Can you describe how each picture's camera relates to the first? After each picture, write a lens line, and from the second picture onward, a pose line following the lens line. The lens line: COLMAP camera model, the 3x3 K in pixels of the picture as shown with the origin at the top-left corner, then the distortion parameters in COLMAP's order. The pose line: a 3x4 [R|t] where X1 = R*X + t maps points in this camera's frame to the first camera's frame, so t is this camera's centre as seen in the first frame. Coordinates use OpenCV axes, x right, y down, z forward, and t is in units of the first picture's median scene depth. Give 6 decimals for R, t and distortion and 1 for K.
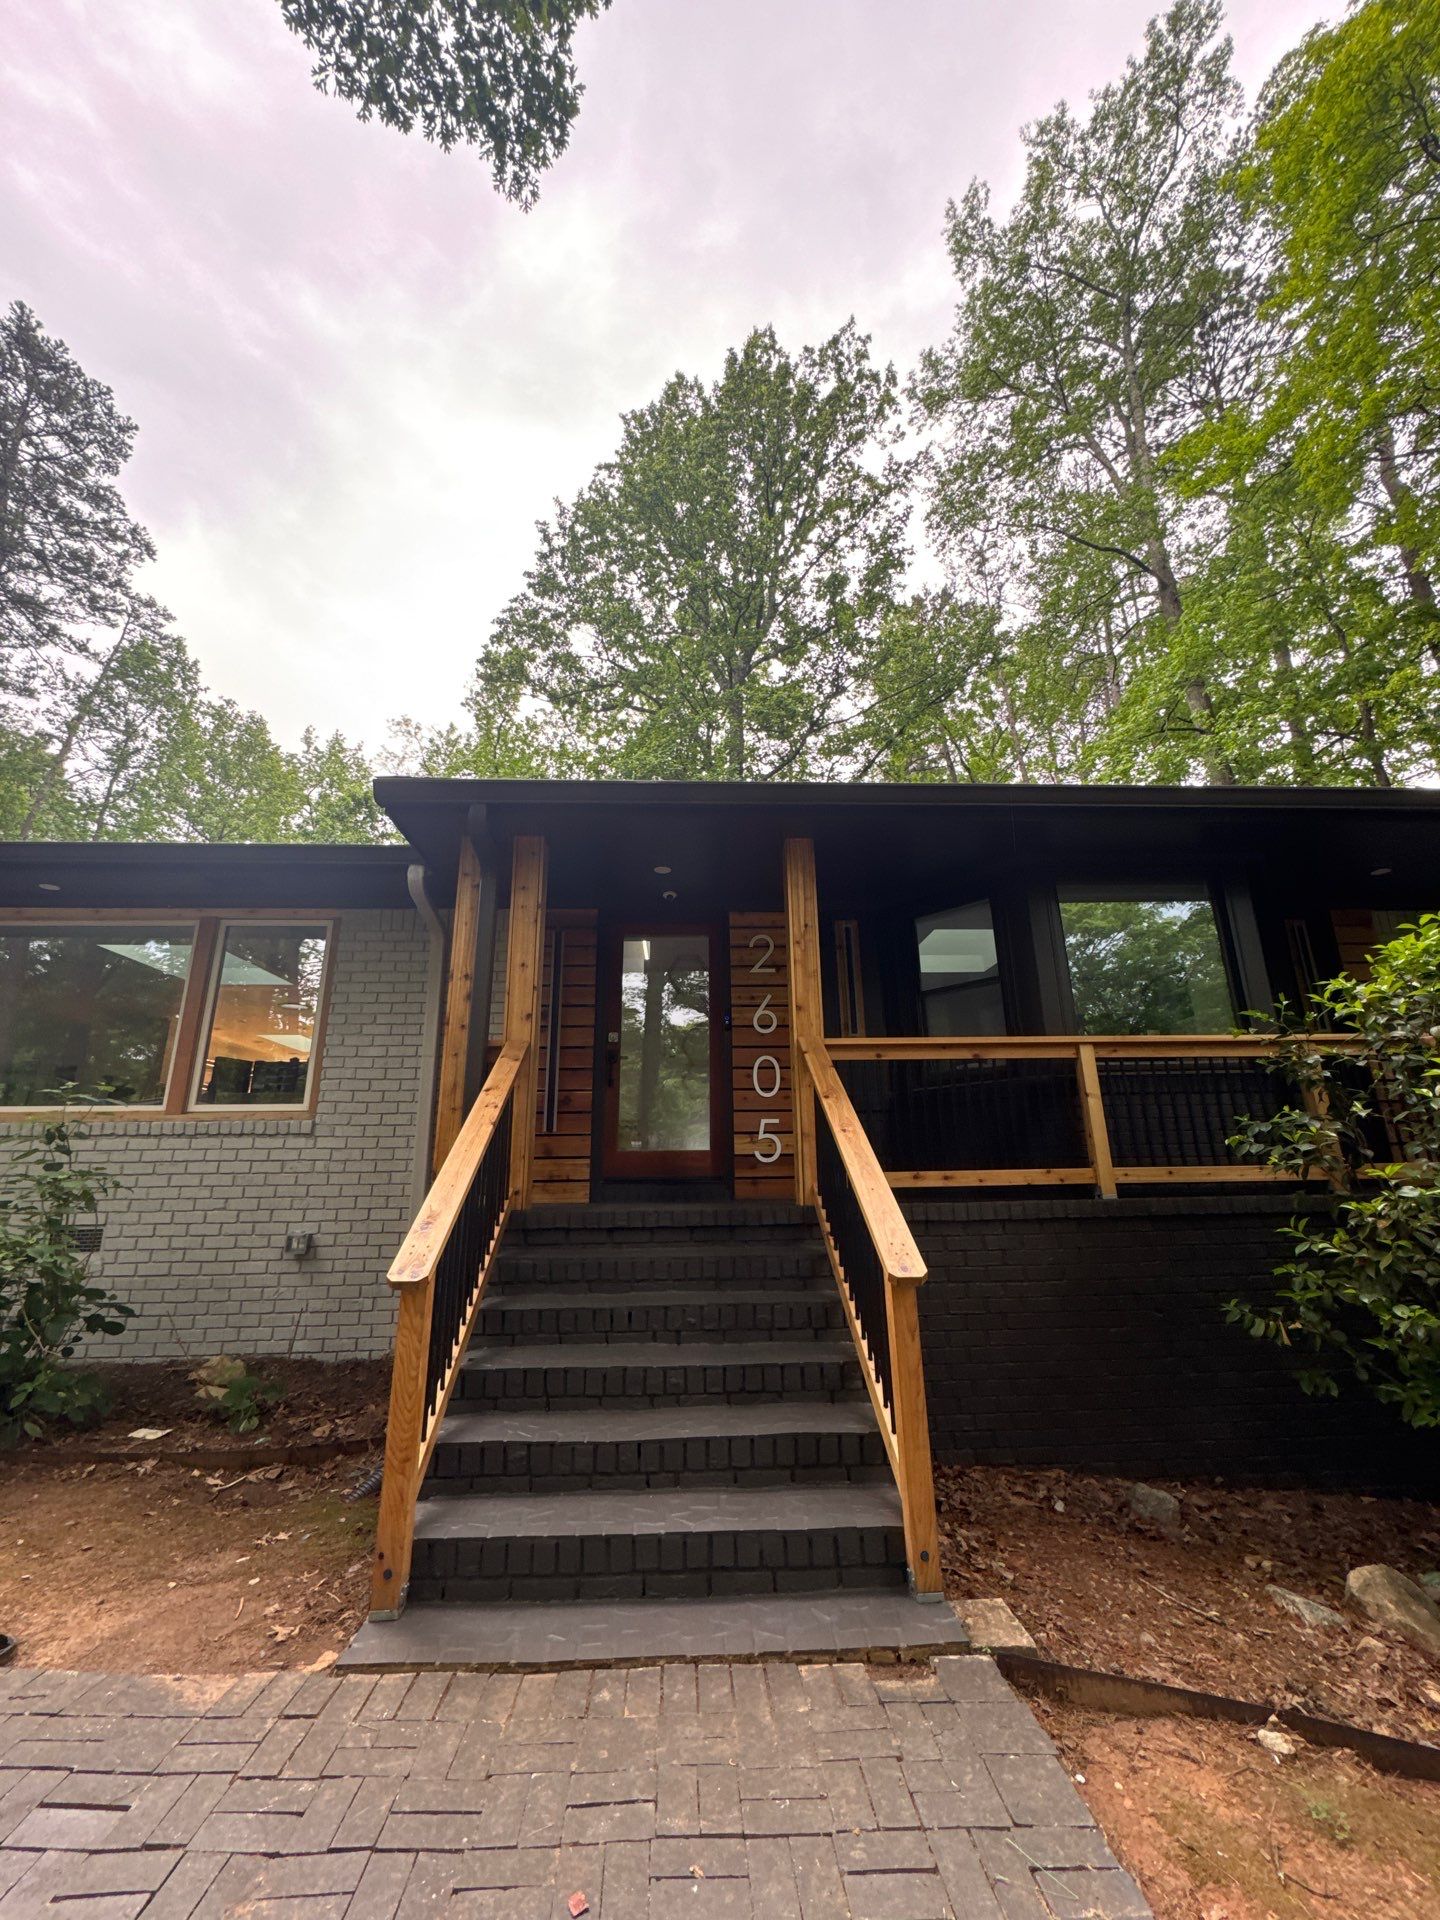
lens RADIAL K [[765.5, 0, 721.9], [0, 765.5, 960.5], [0, 0, 1]] dist [-0.003179, 0.000292]
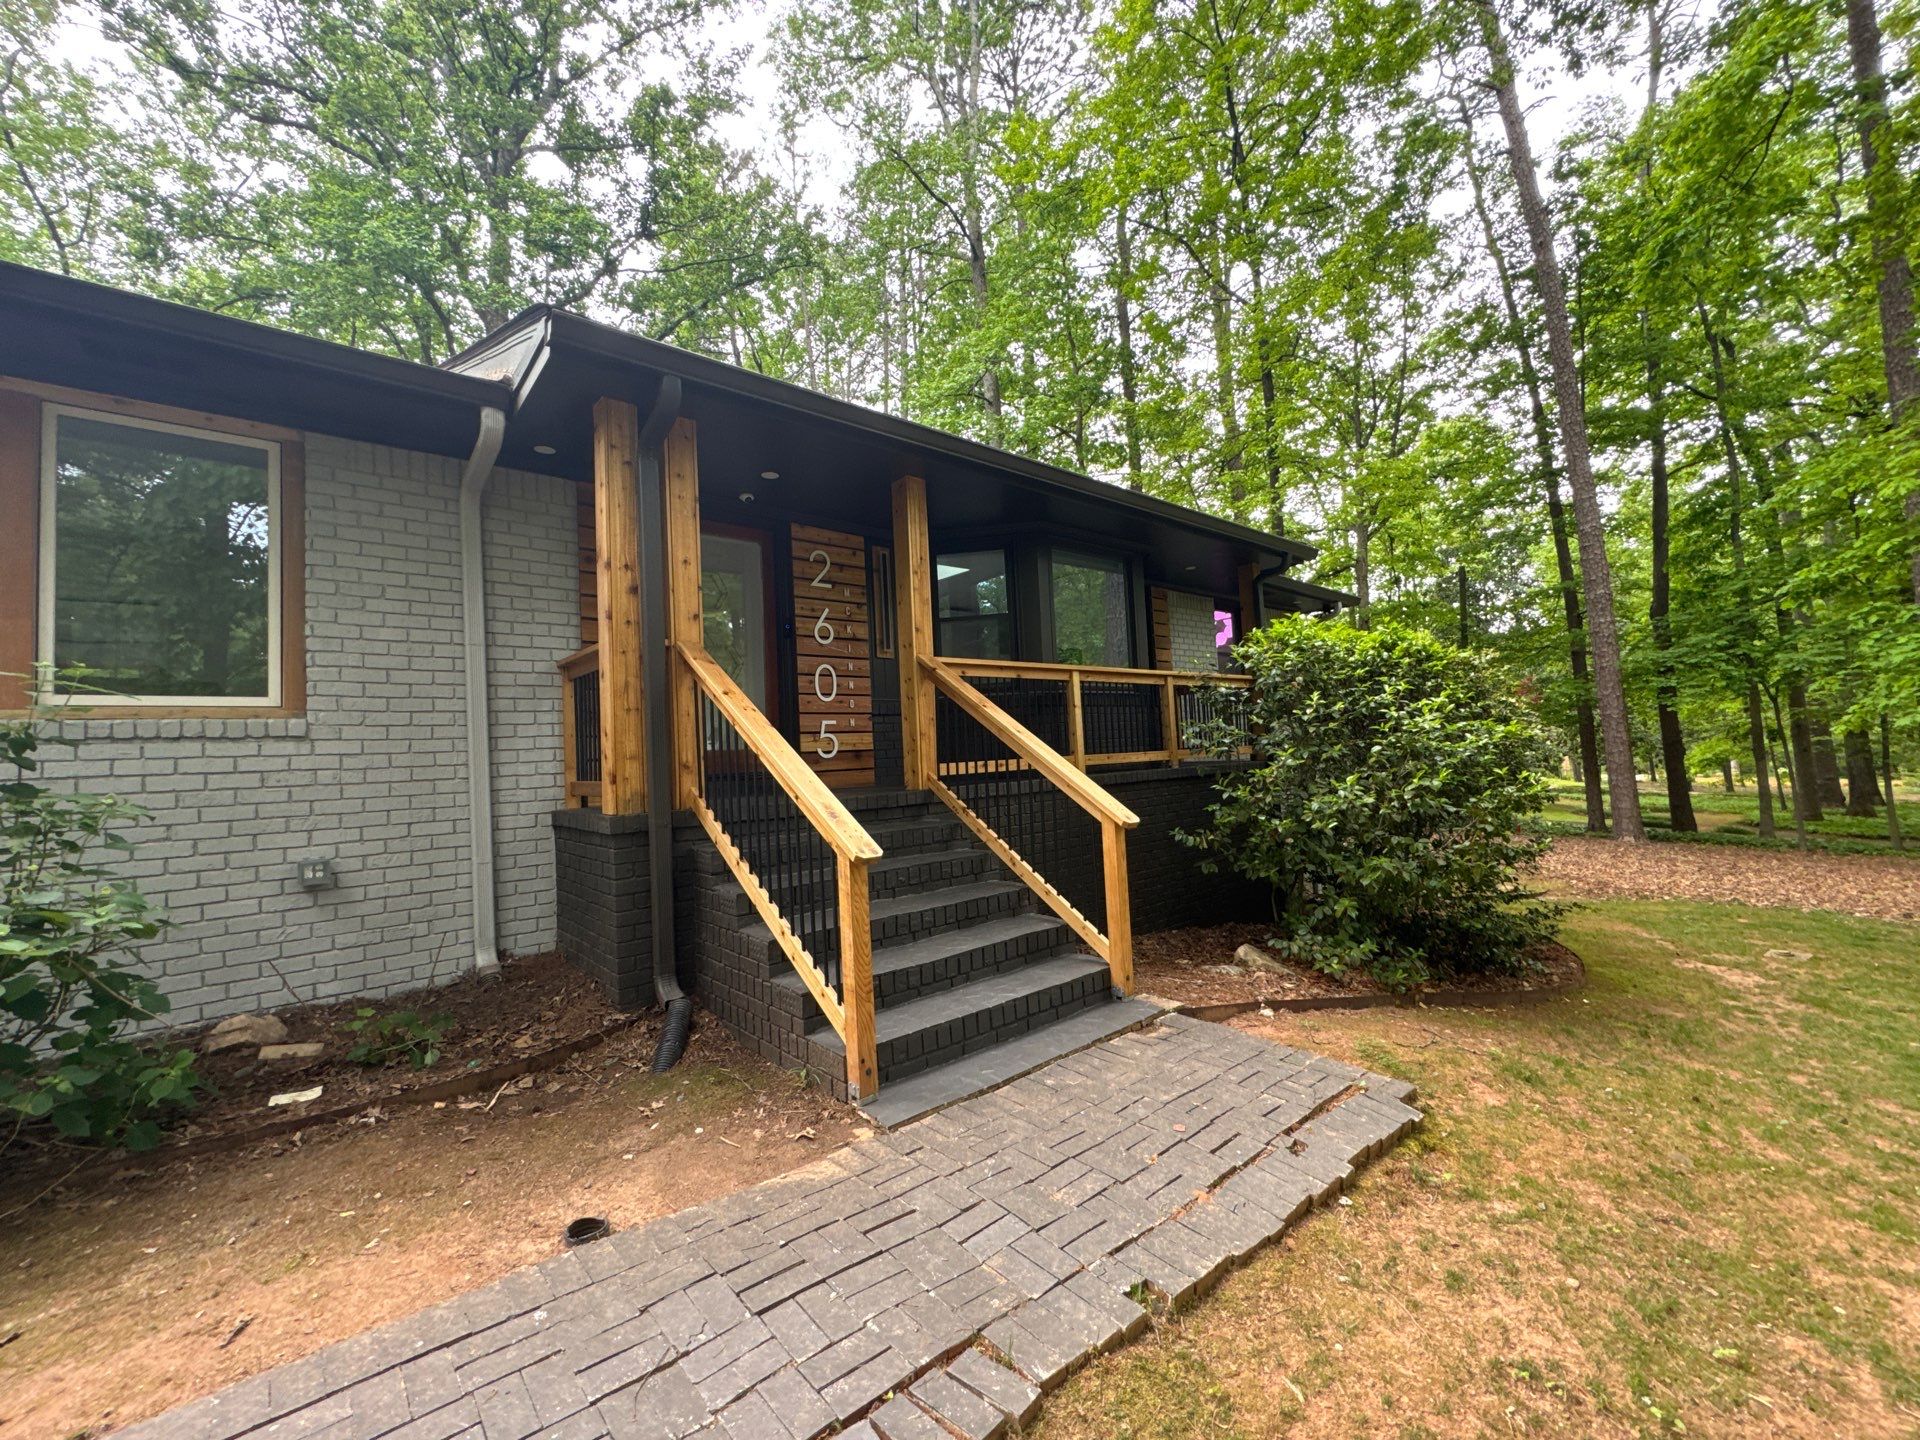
lens RADIAL K [[765.5, 0, 960.0], [0, 765.5, 720.0], [0, 0, 1]] dist [-0.003179, 0.000292]
pose [[0.785019, 0.005962, 0.619443, -0.519315], [-0.134226, 0.977835, 0.160694, -0.000303], [-0.604755, -0.209293, 0.768419, 0.020487]]
